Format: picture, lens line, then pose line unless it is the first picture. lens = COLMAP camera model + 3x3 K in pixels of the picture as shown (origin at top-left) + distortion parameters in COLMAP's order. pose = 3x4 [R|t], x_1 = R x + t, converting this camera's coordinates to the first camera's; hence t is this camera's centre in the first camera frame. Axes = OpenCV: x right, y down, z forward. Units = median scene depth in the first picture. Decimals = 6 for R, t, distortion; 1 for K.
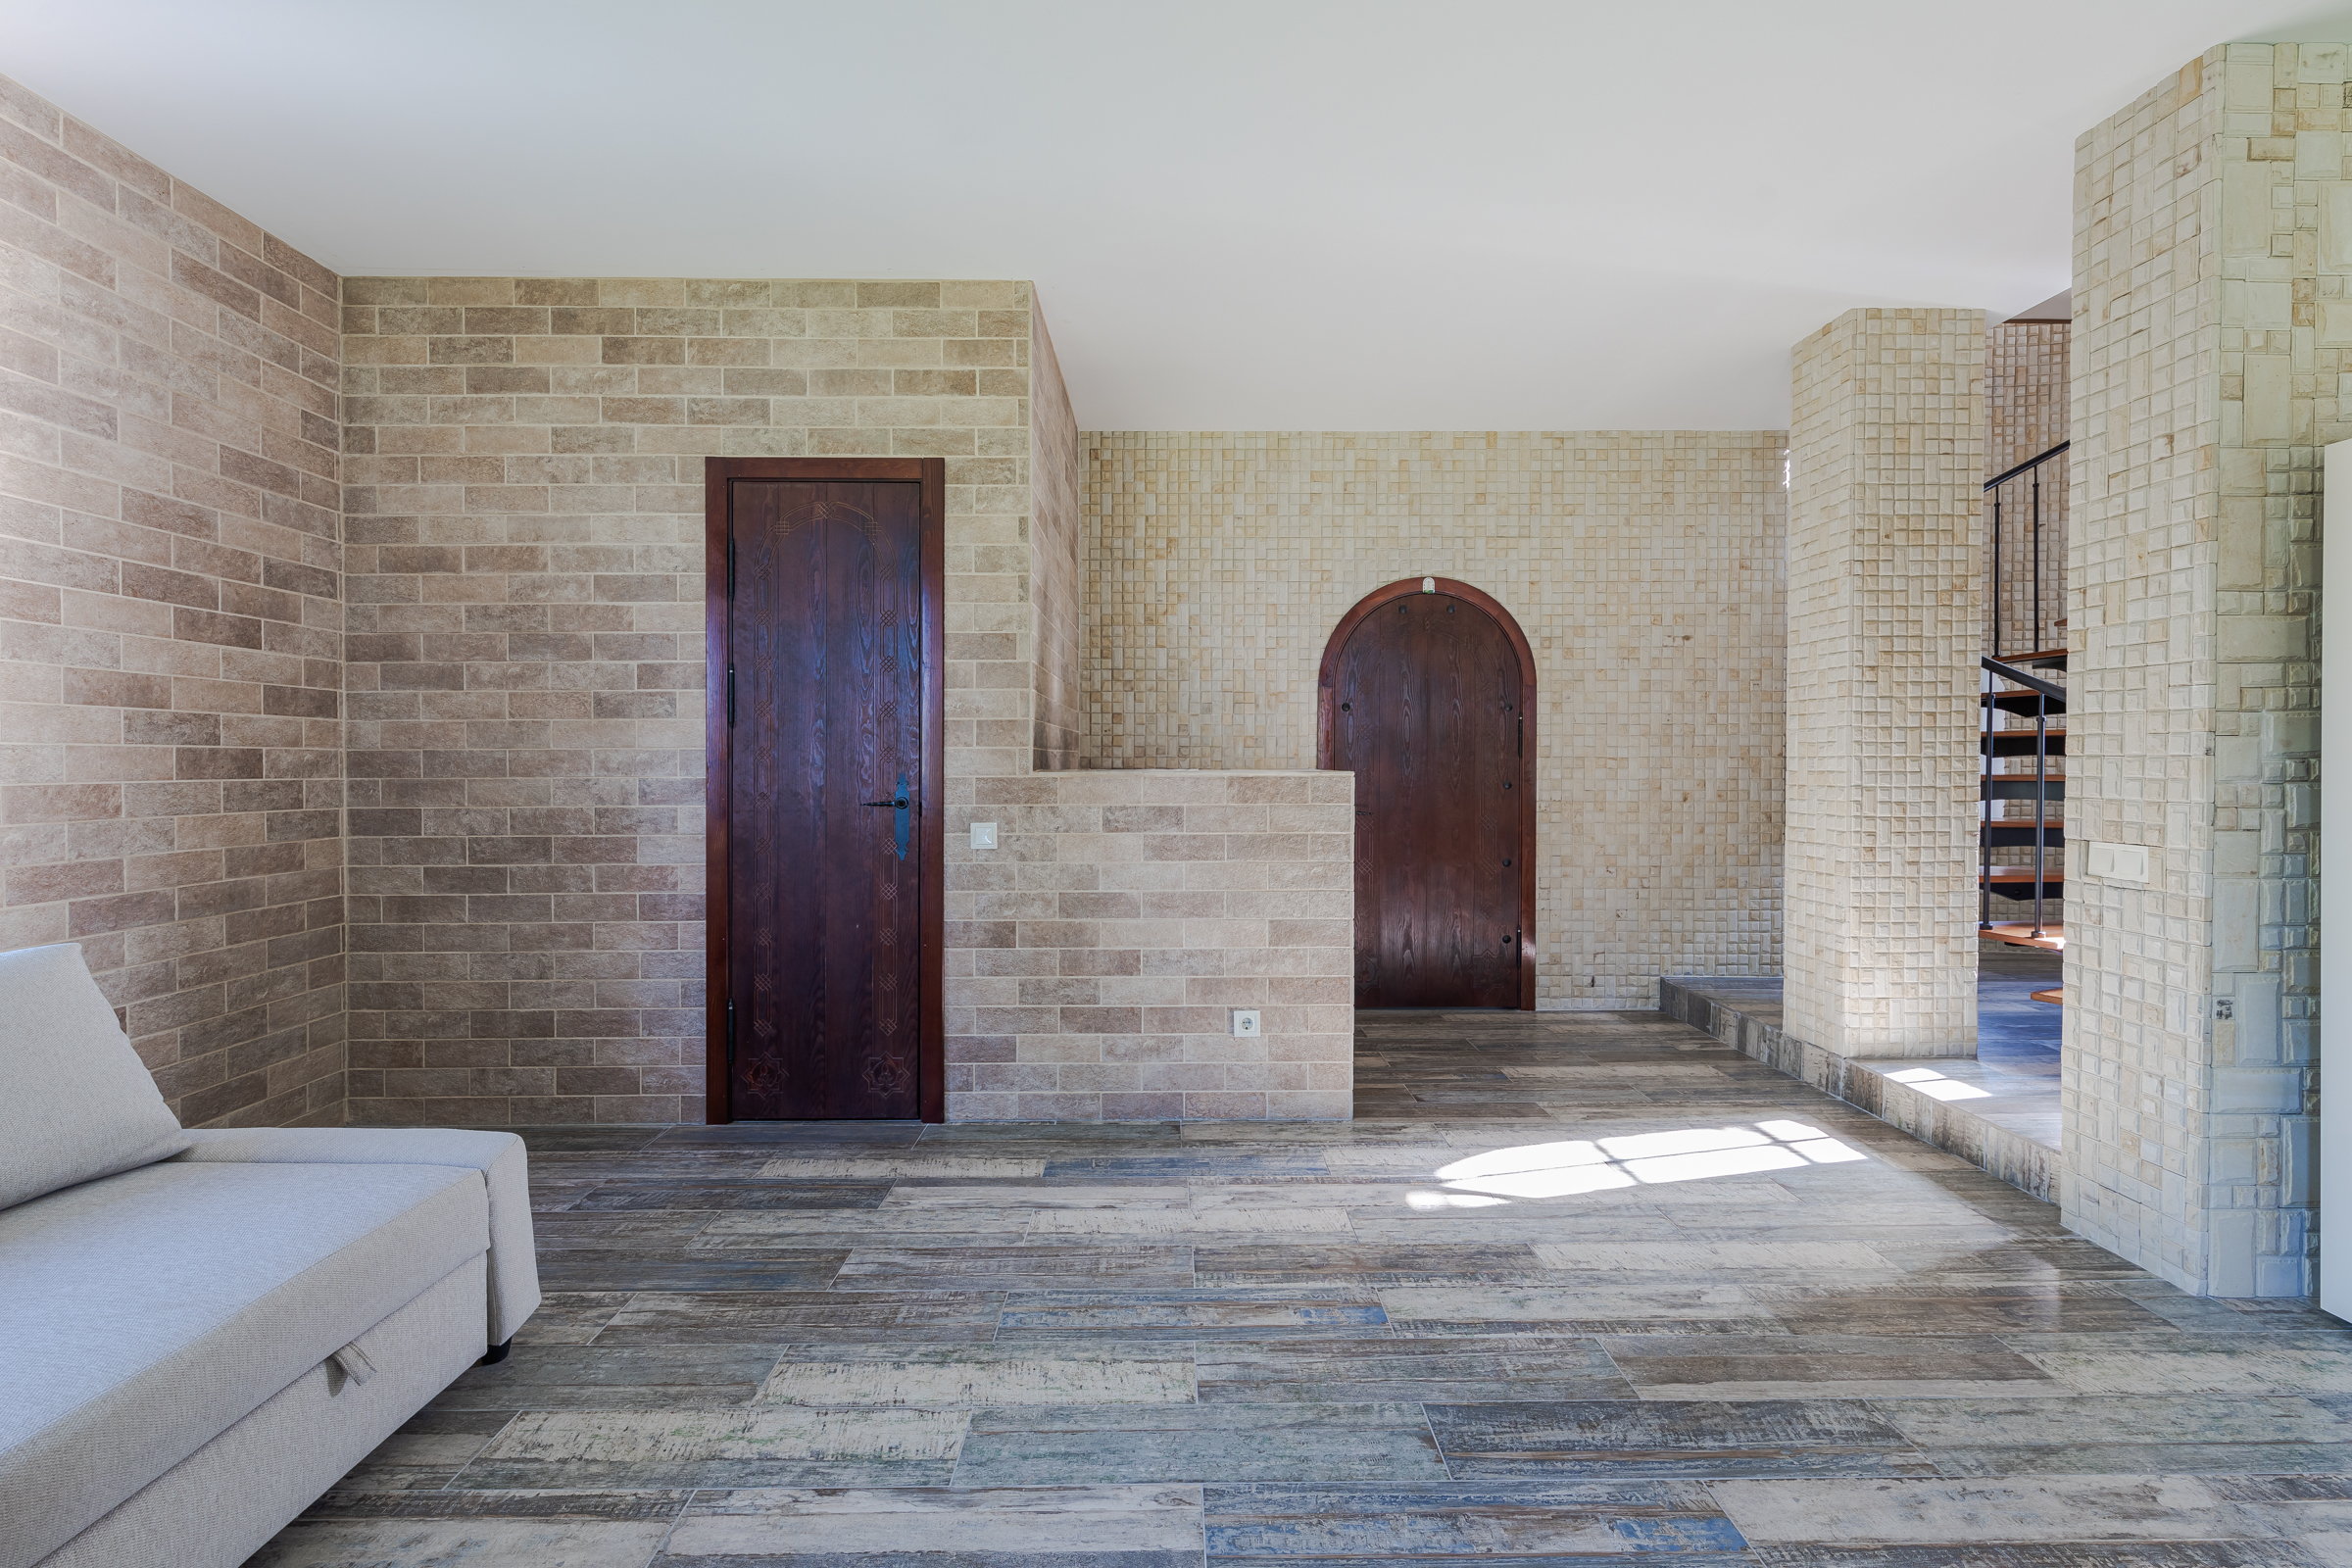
lens RADIAL K [[1025.8, 0, 1172.6], [0, 1025.8, 775.6], [0, 0, 1]] dist [0.001611, -0.000434]
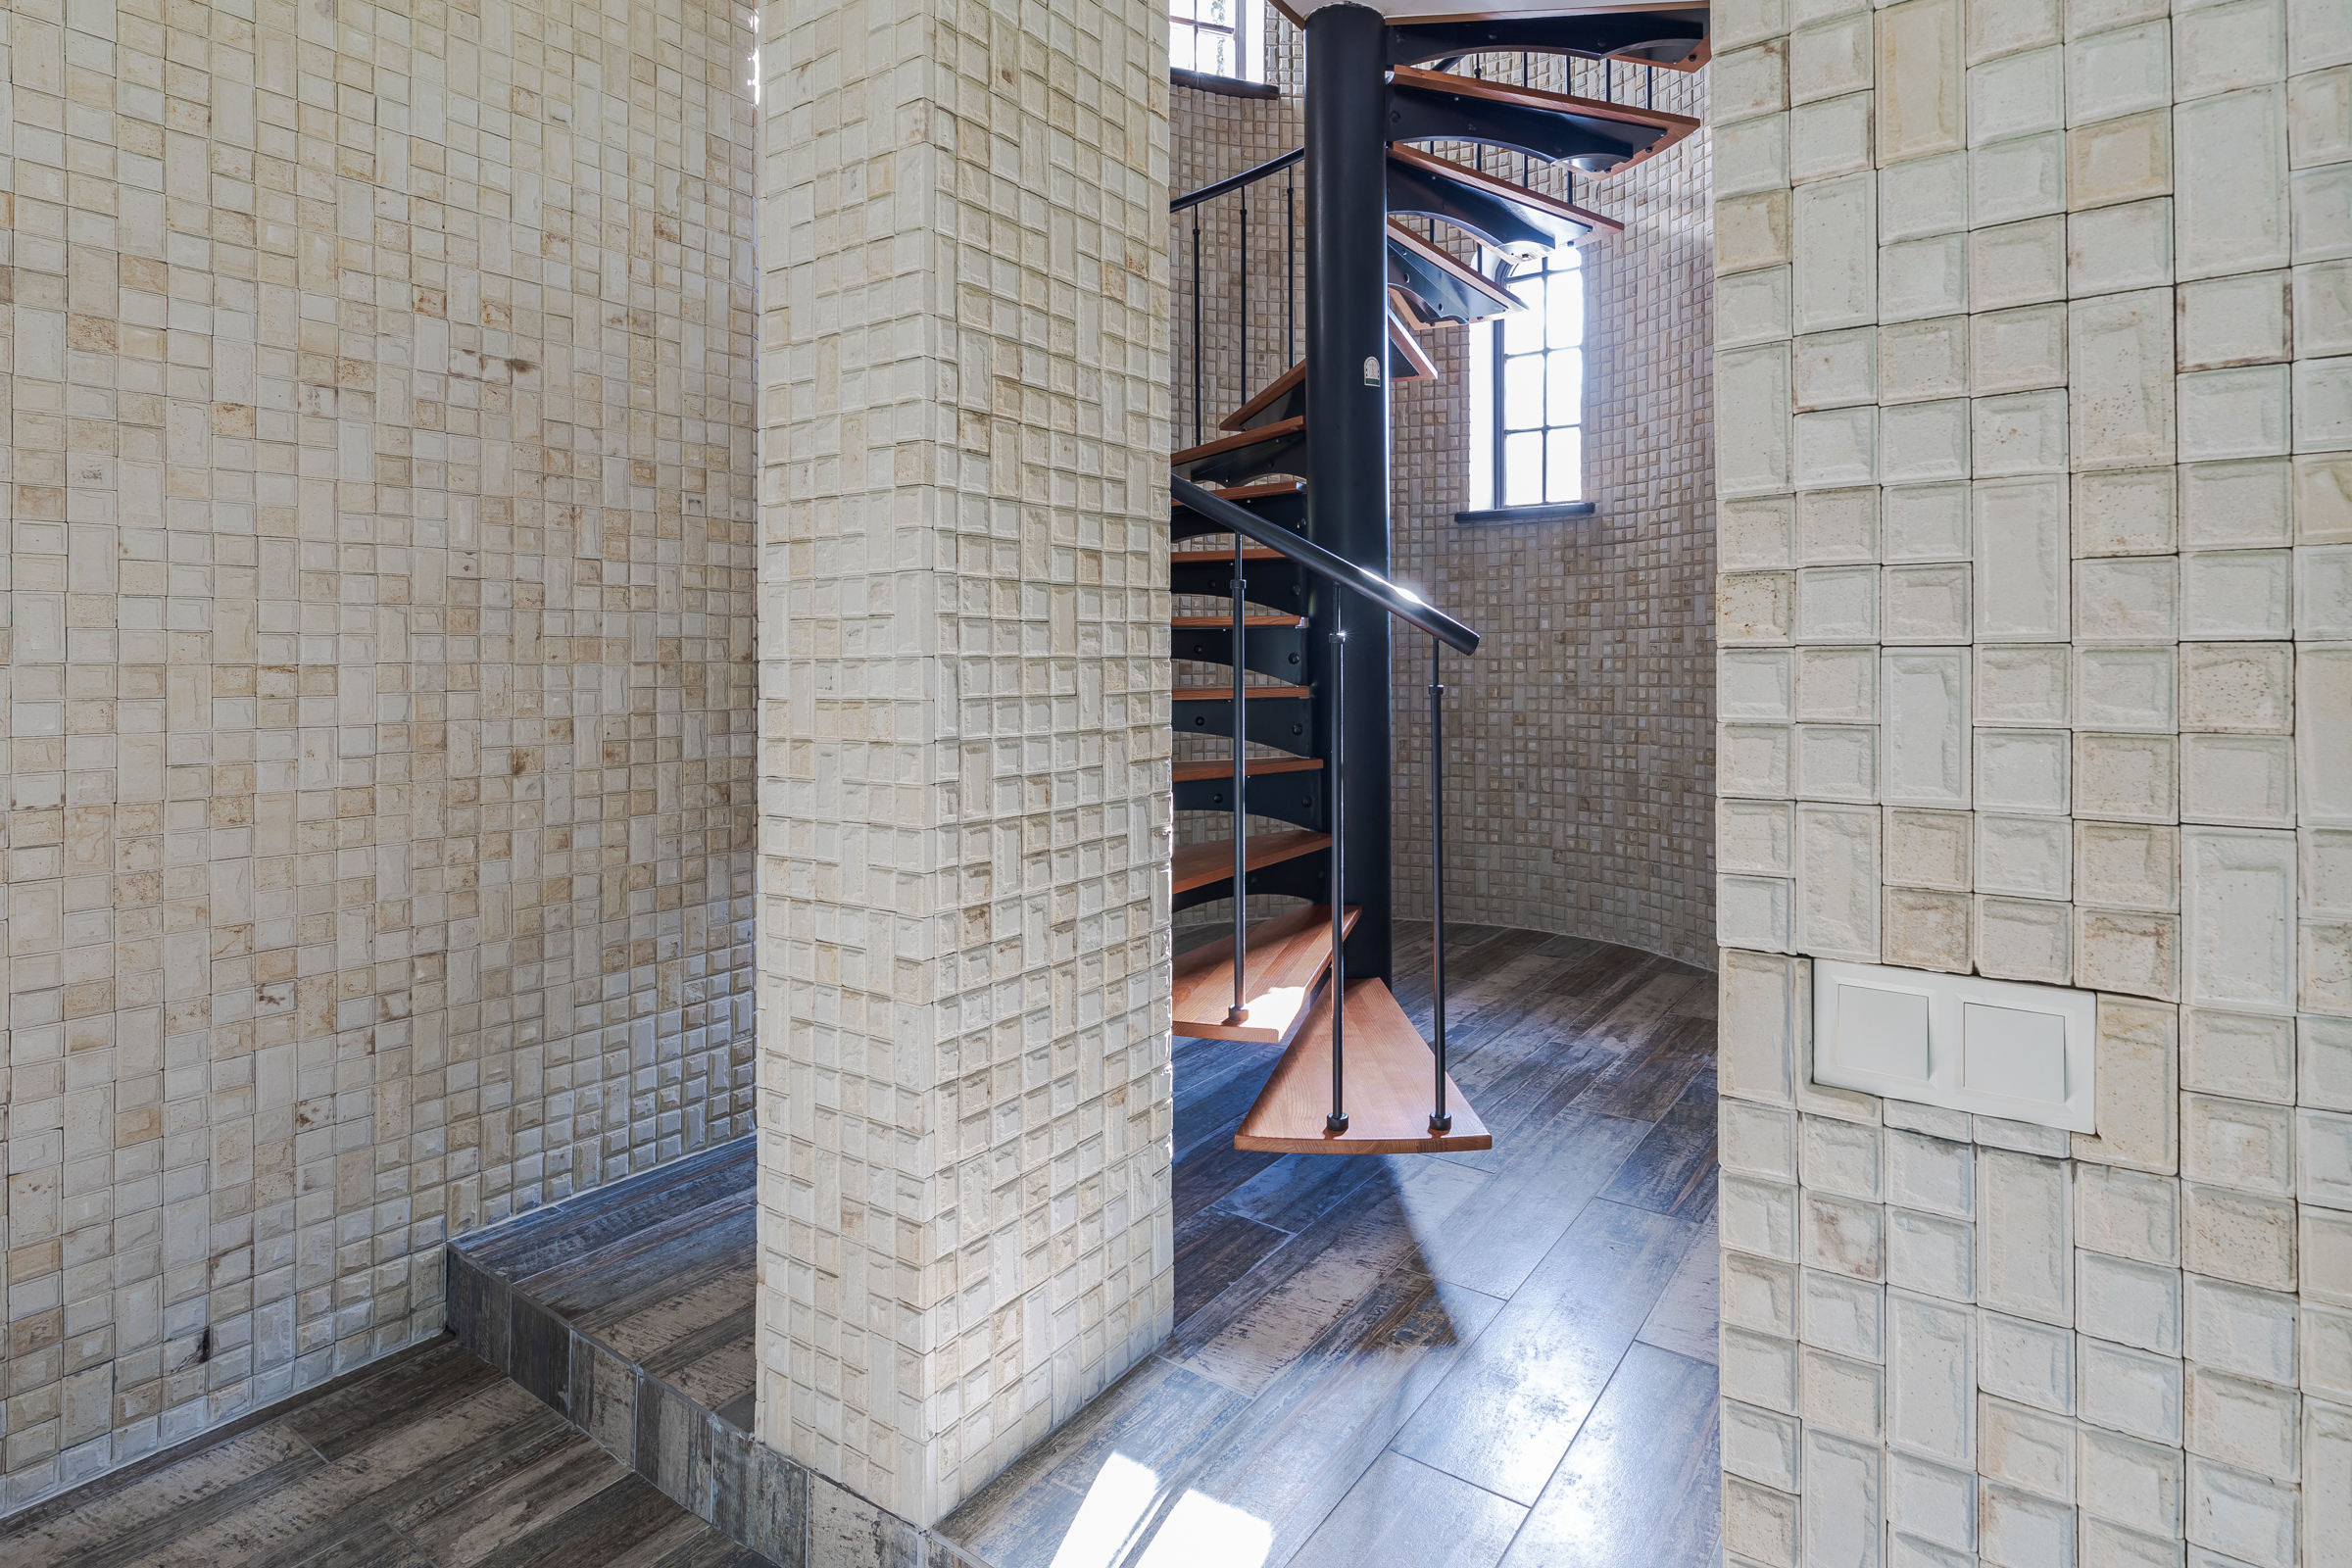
lens RADIAL K [[1134.4, 0, 1312.1], [0, 1134.4, 651.6], [0, 0, 1]] dist [-0.000534, 0.000043]
pose [[0.547783, 0.007386, 0.836588, 0.430779], [0.018758, 0.999601, -0.021108, -0.010534], [-0.836410, 0.027255, 0.547426, 0.718494]]
